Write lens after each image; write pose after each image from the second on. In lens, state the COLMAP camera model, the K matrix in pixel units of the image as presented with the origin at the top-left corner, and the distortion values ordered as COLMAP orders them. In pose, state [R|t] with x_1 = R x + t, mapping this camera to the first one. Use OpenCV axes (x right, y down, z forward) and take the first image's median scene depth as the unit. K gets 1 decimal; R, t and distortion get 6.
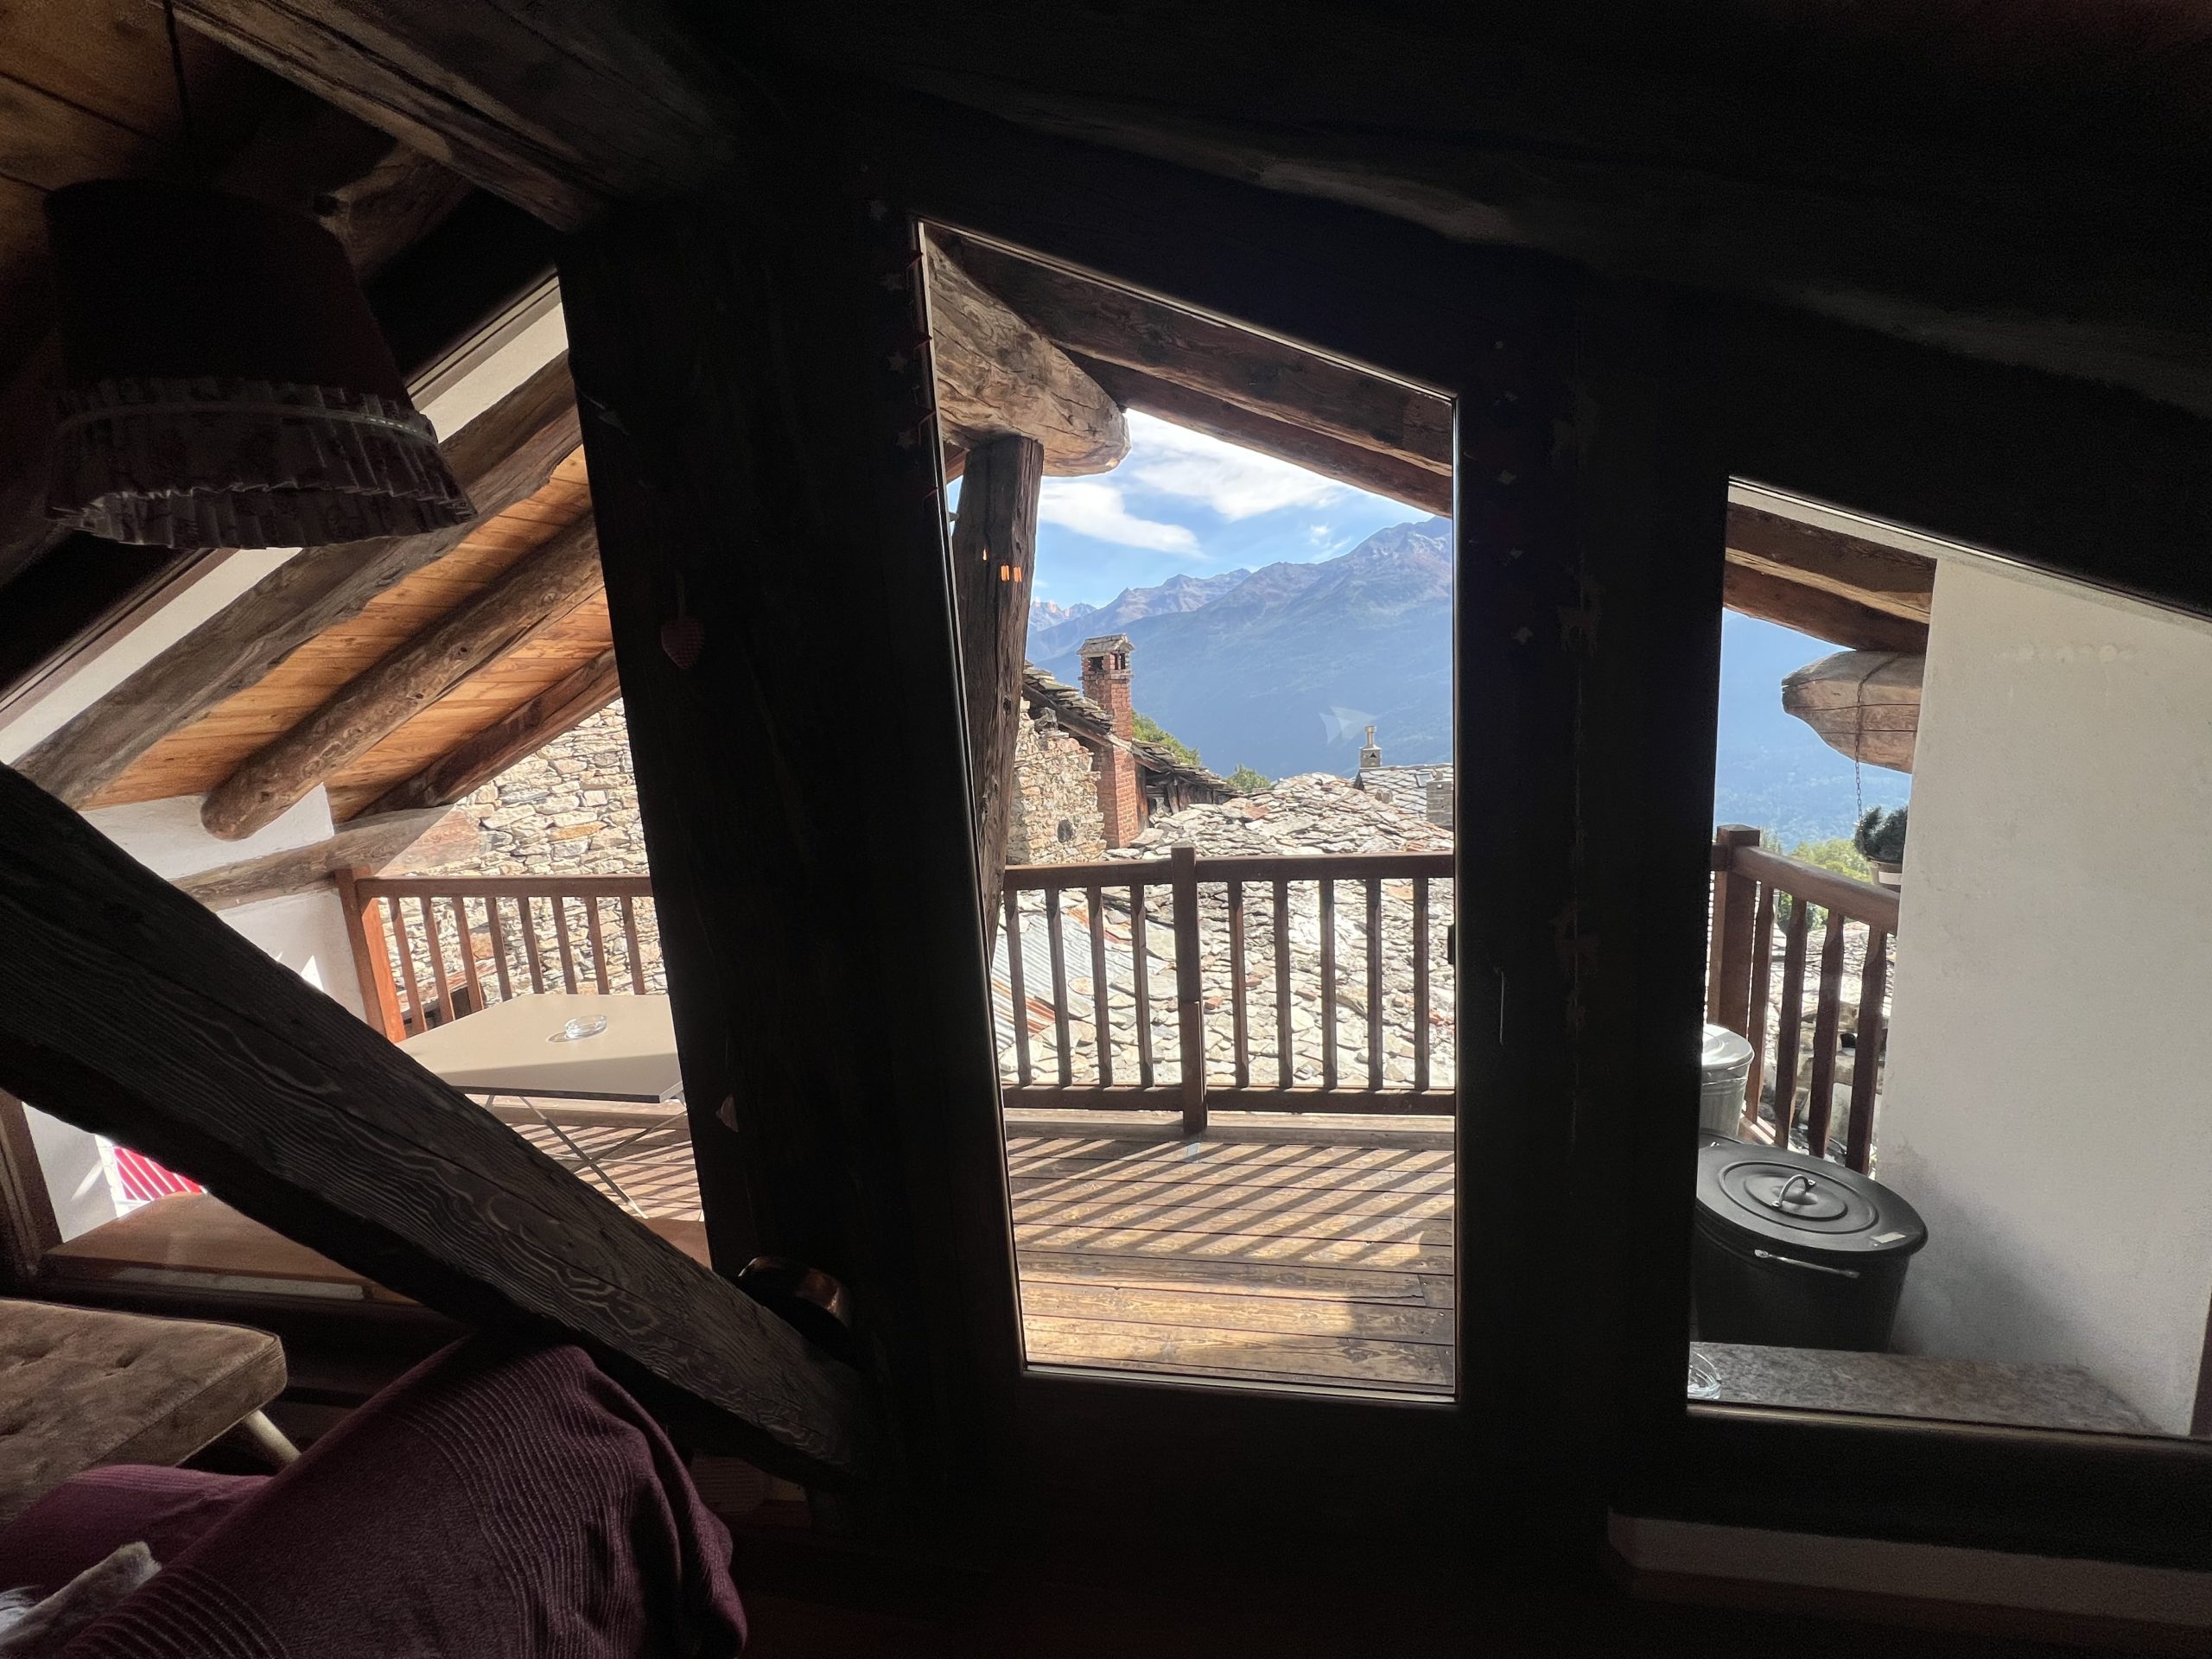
lens RADIAL K [[884.9, 0, 1098.0], [0, 884.9, 827.3], [0, 0, 1]] dist [-0.001048, 0.000593]
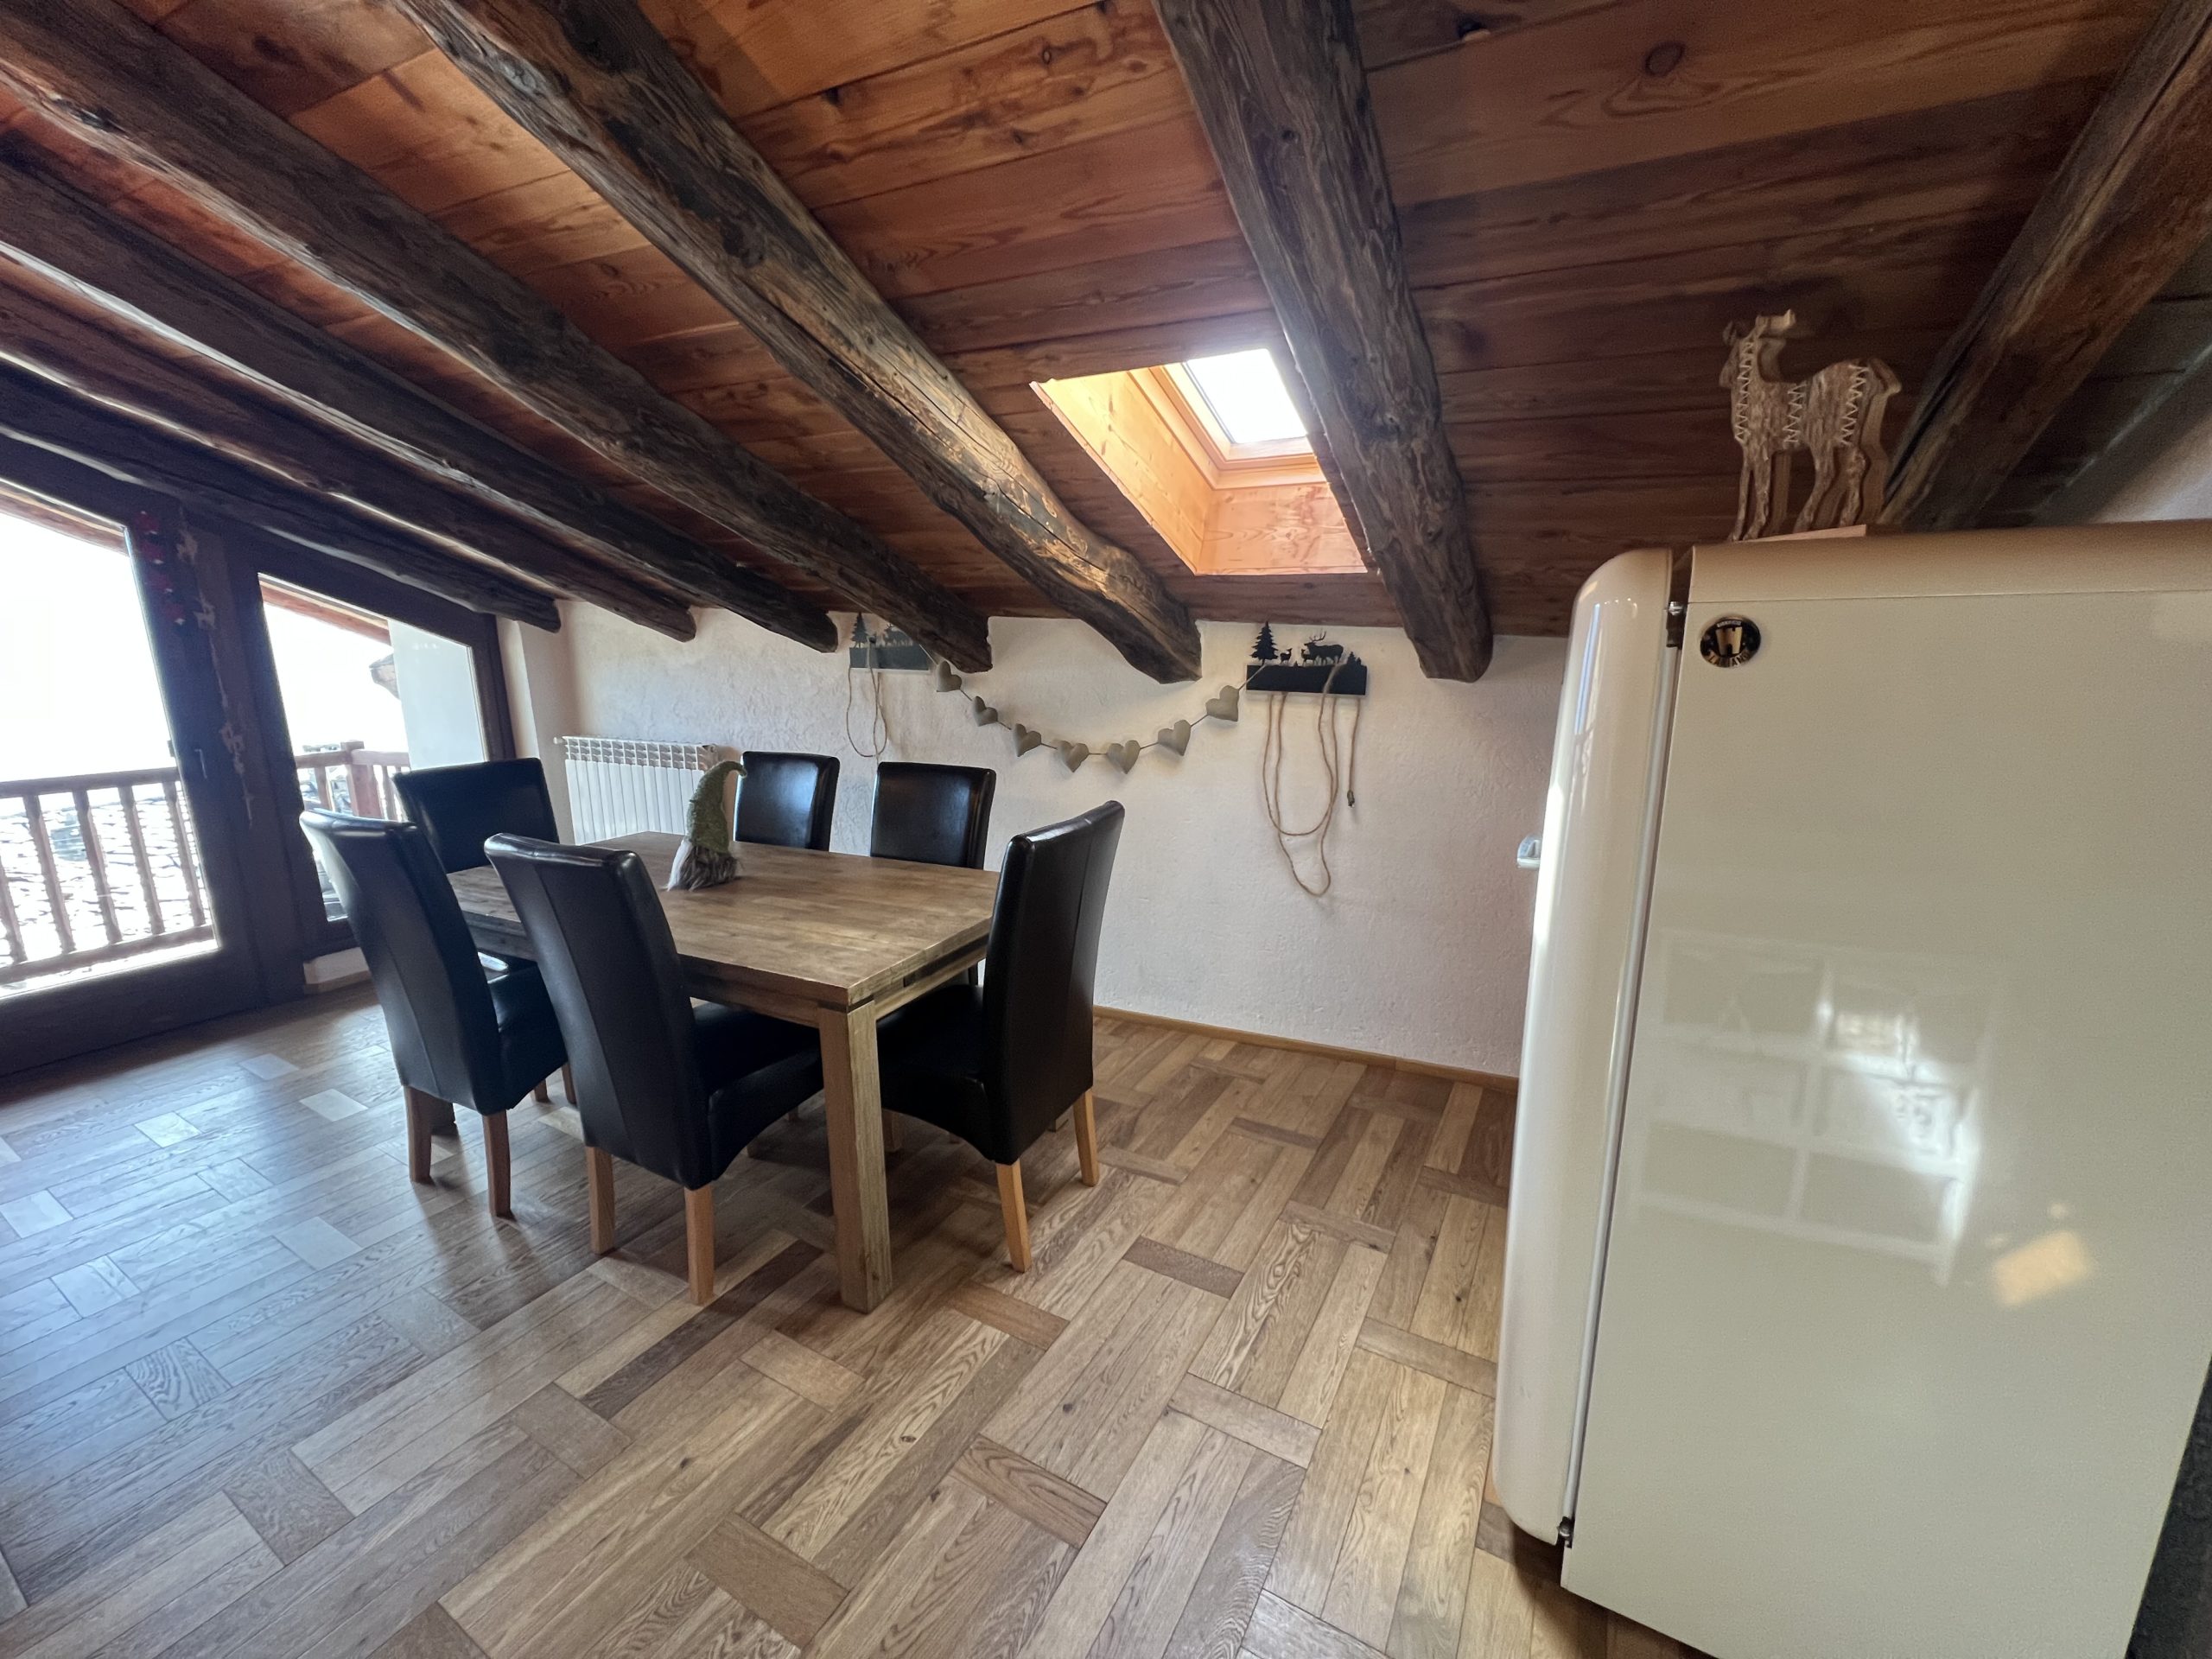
lens RADIAL K [[884.9, 0, 1102.1], [0, 884.9, 825.5], [0, 0, 1]] dist [-0.001048, 0.000593]
pose [[0.322908, -0.124740, 0.938174, -0.133286], [0.153749, 0.985023, 0.078050, 0.067778], [-0.933859, 0.119040, 0.337250, -0.269059]]
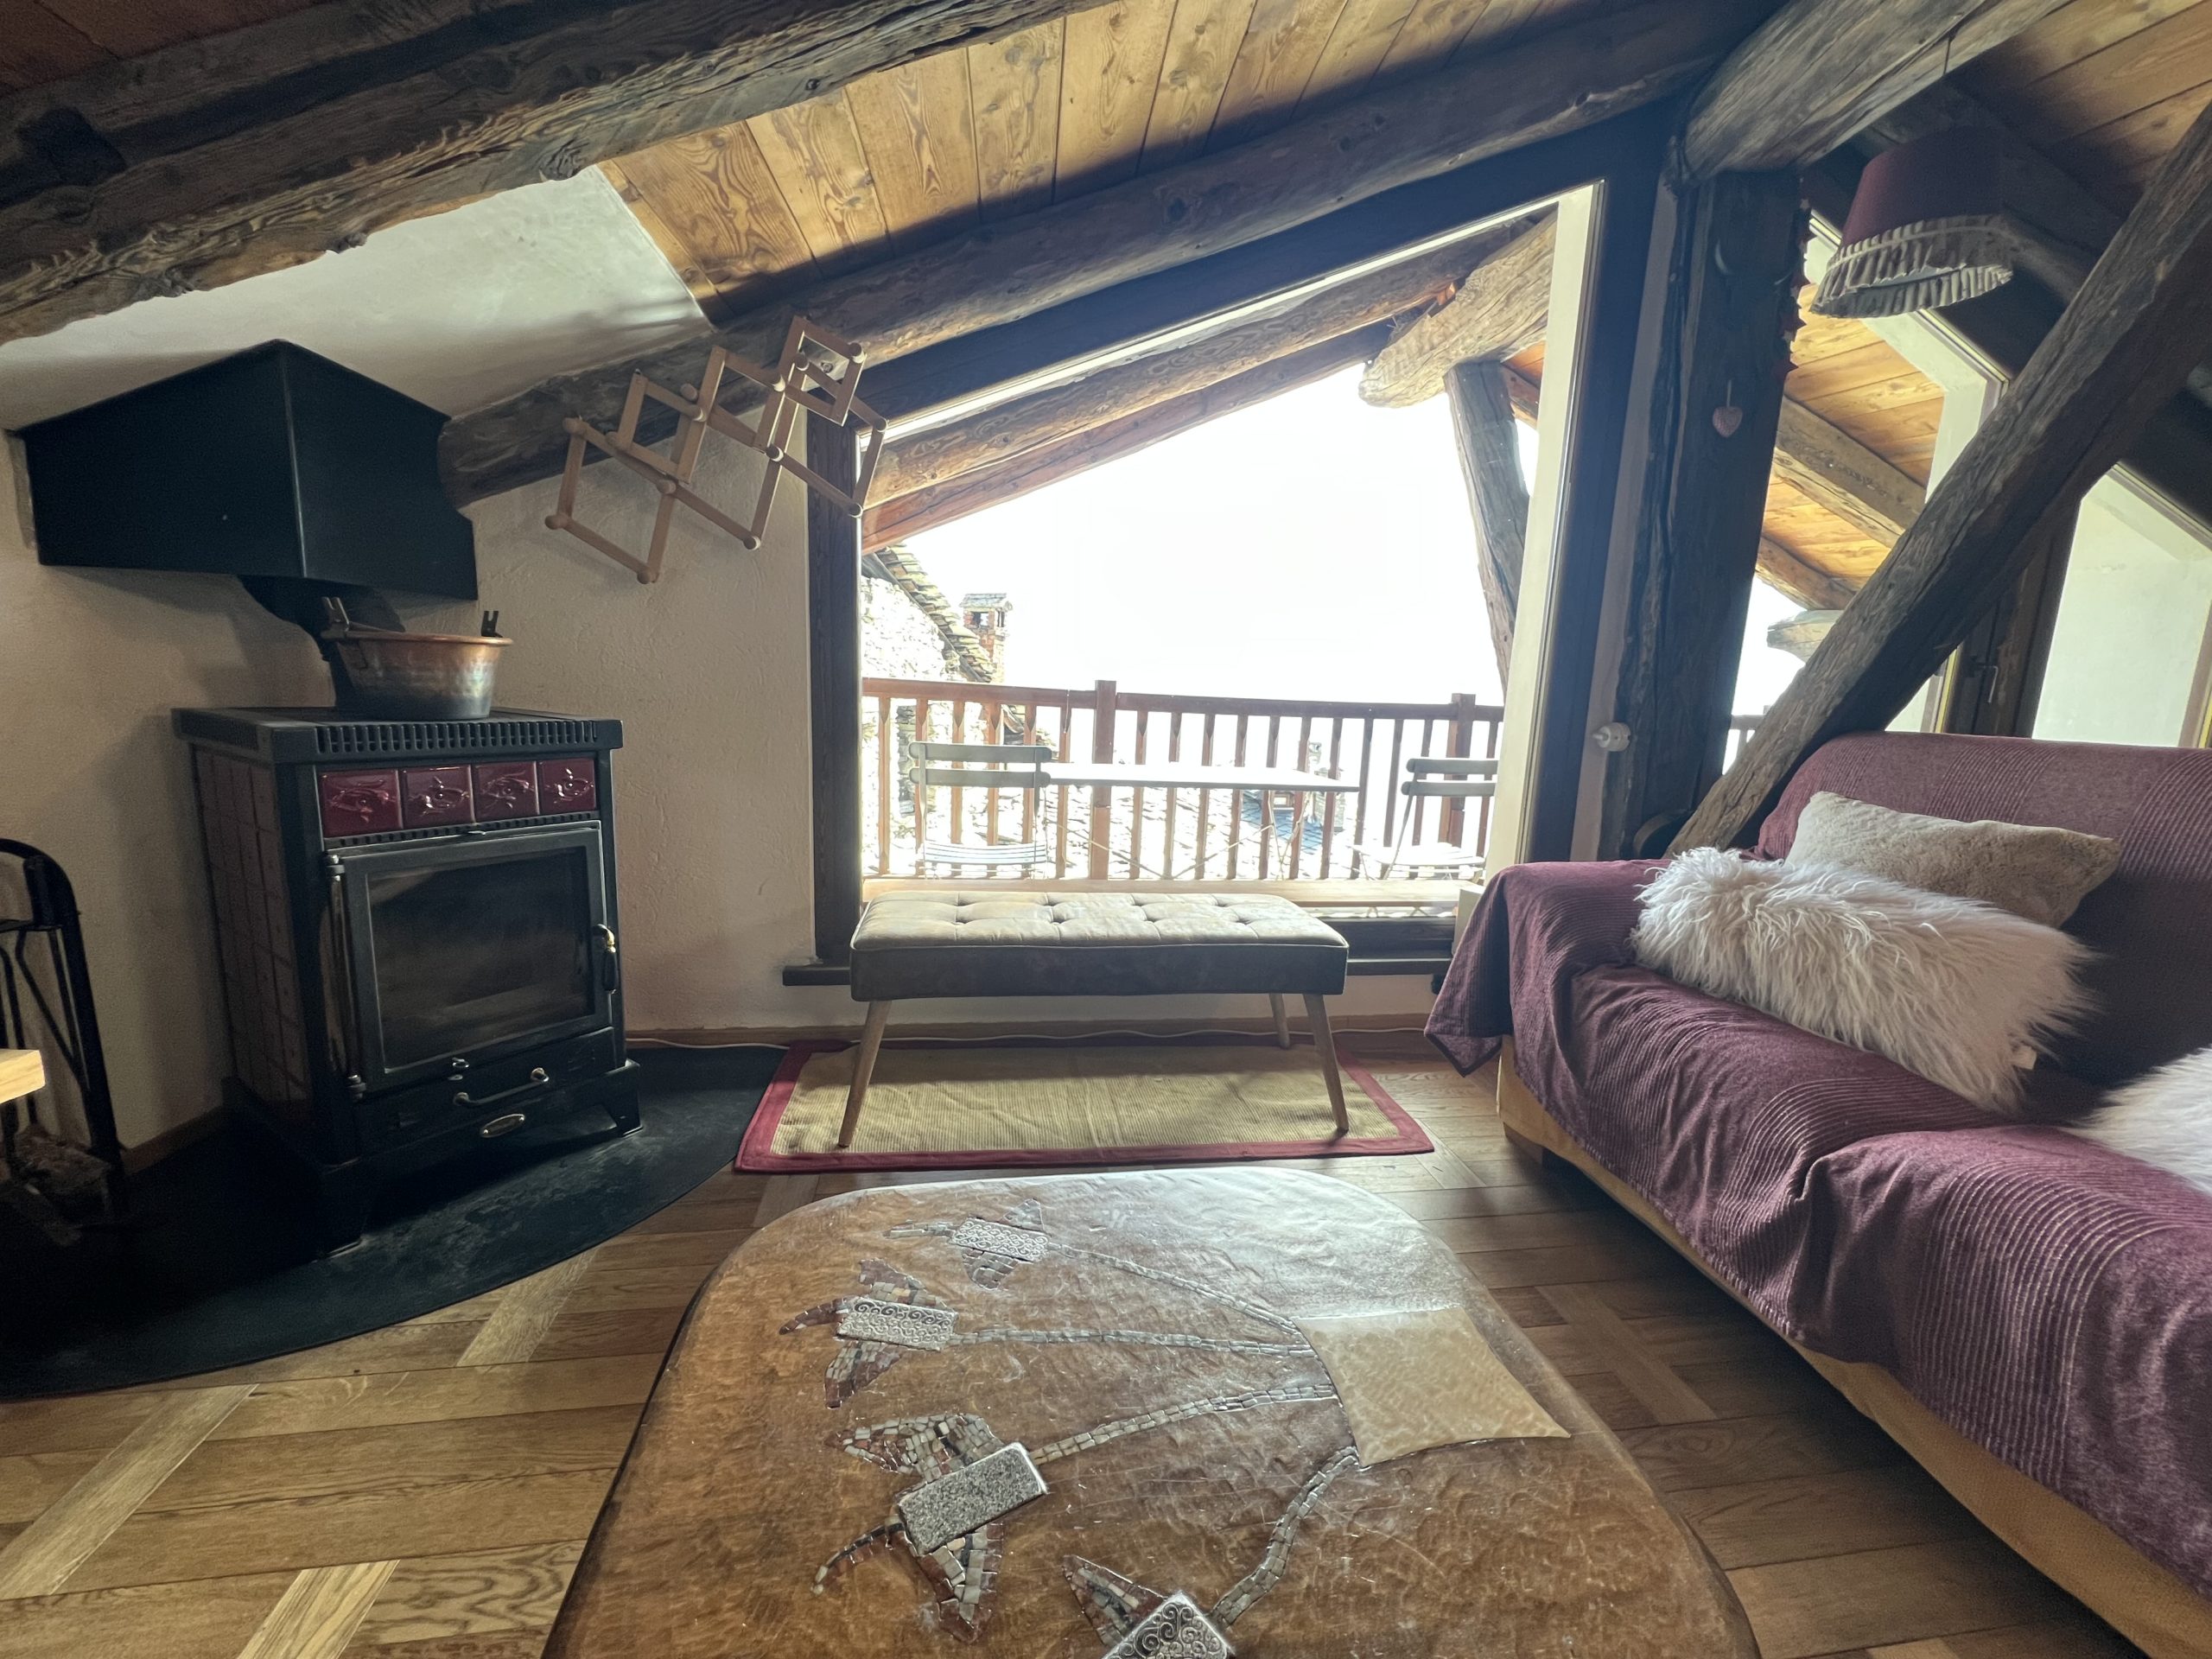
lens RADIAL K [[884.9, 0, 1102.8], [0, 884.9, 825.9], [0, 0, 1]] dist [-0.001048, 0.000593]
pose [[0.933706, 0.046478, 0.355011, -0.247555], [-0.043713, 0.998919, -0.015808, 0.074918], [-0.355362, -0.000759, 0.934728, -0.020279]]
